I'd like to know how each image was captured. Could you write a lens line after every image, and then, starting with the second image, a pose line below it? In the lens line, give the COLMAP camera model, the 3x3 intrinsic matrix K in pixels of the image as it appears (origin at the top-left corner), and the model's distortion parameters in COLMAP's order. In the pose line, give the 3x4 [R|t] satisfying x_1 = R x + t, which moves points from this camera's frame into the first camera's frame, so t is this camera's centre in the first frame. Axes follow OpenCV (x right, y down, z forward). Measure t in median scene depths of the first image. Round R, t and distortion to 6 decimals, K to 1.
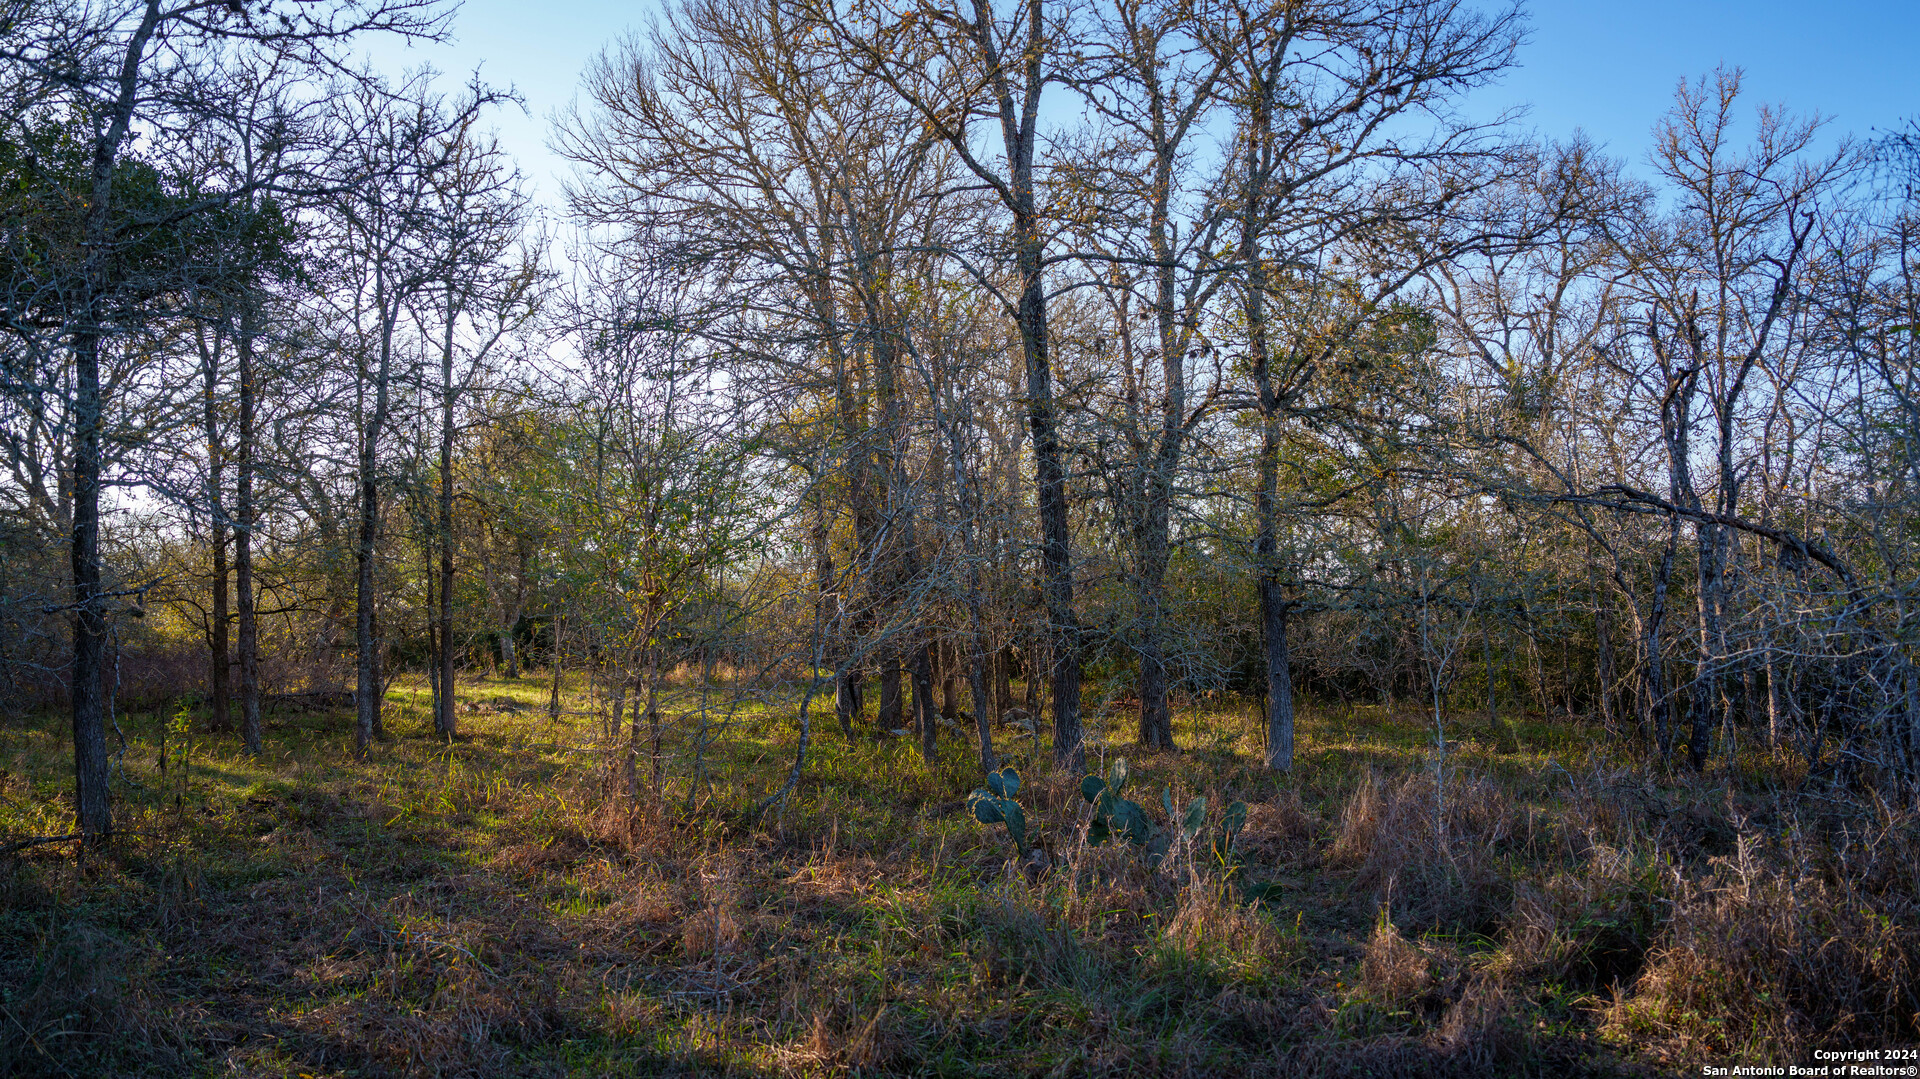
lens RADIAL K [[1340.0, 0, 960.0], [0, 1340.0, 539.5], [0, 0, 1]] dist [-0.002888, -0.001151]
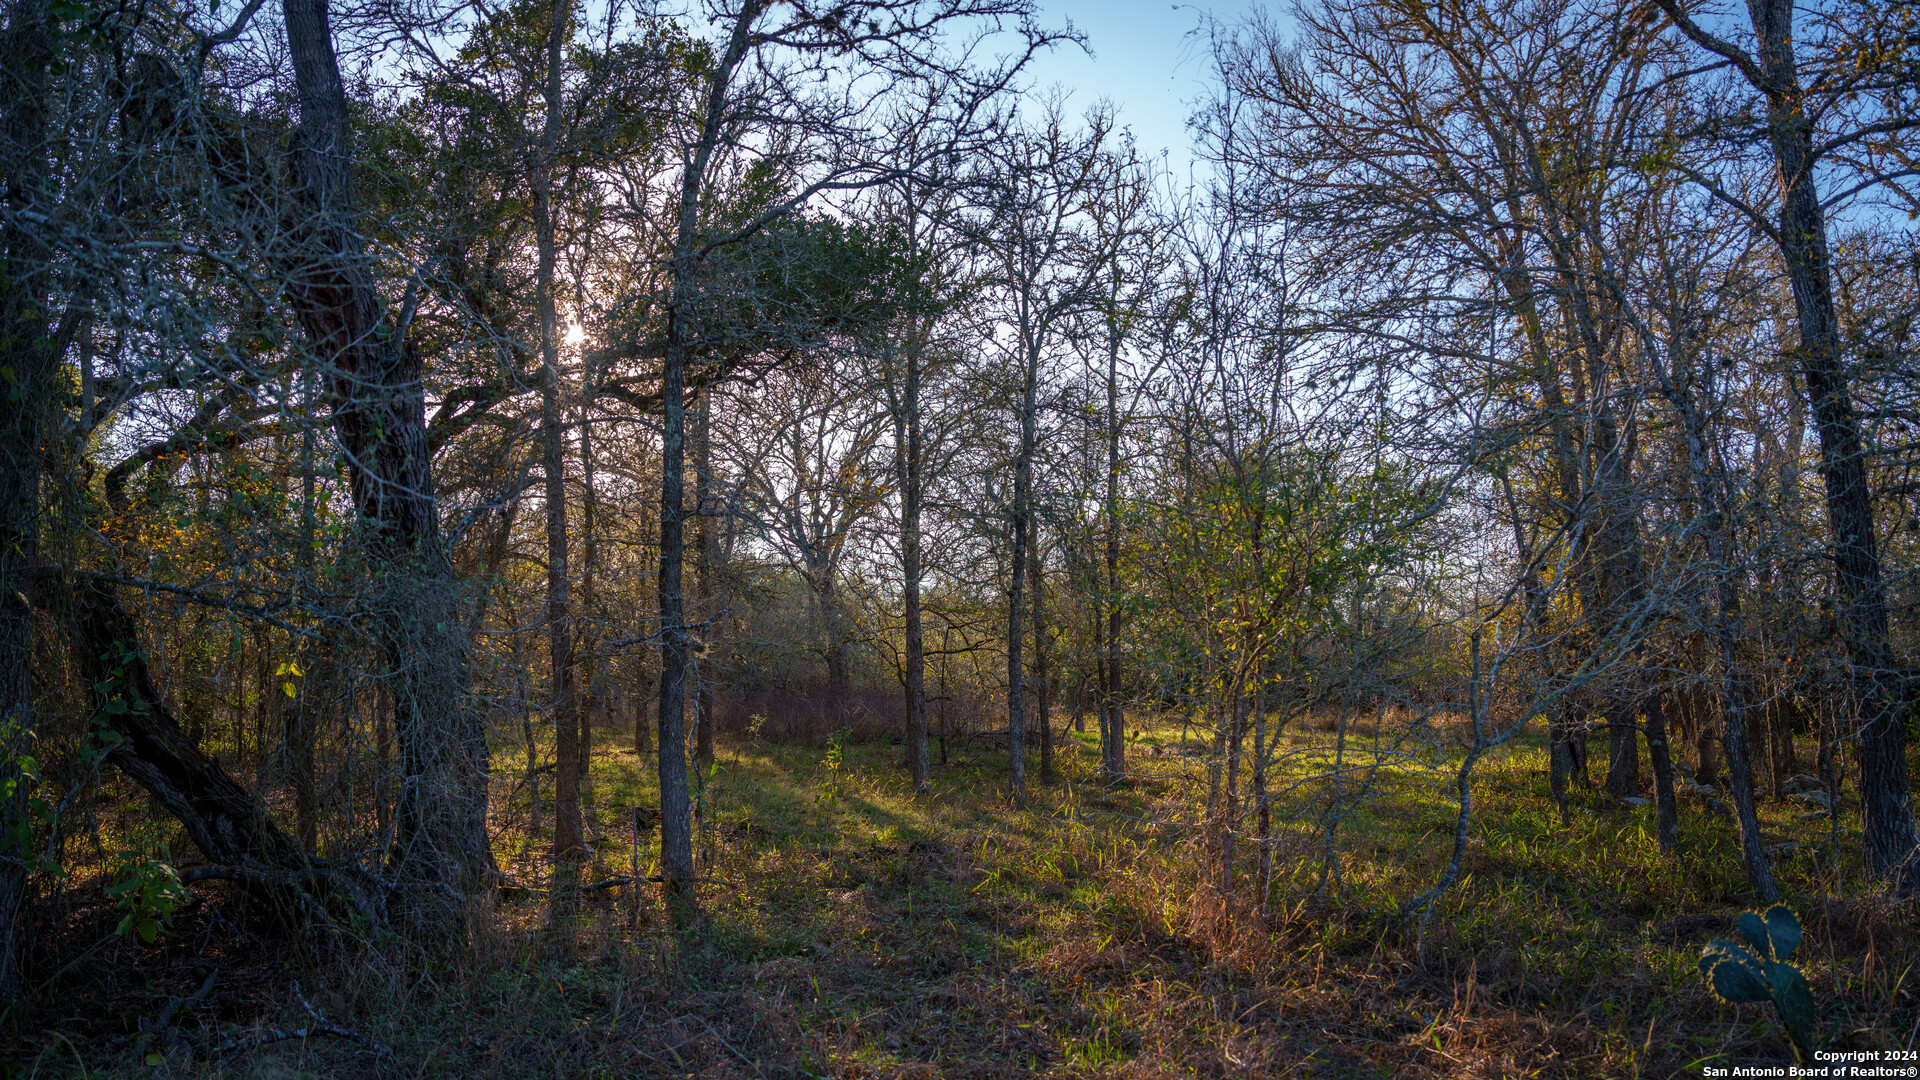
lens RADIAL K [[1368.6, 0, 960.0], [0, 1368.6, 540.0], [0, 0, 1]] dist [-0.089311, 0.101280]
pose [[0.869984, -0.038050, -0.491610, 0.006044], [0.023165, 0.999071, -0.036333, 0.008329], [0.492536, 0.020221, 0.870057, 0.107757]]
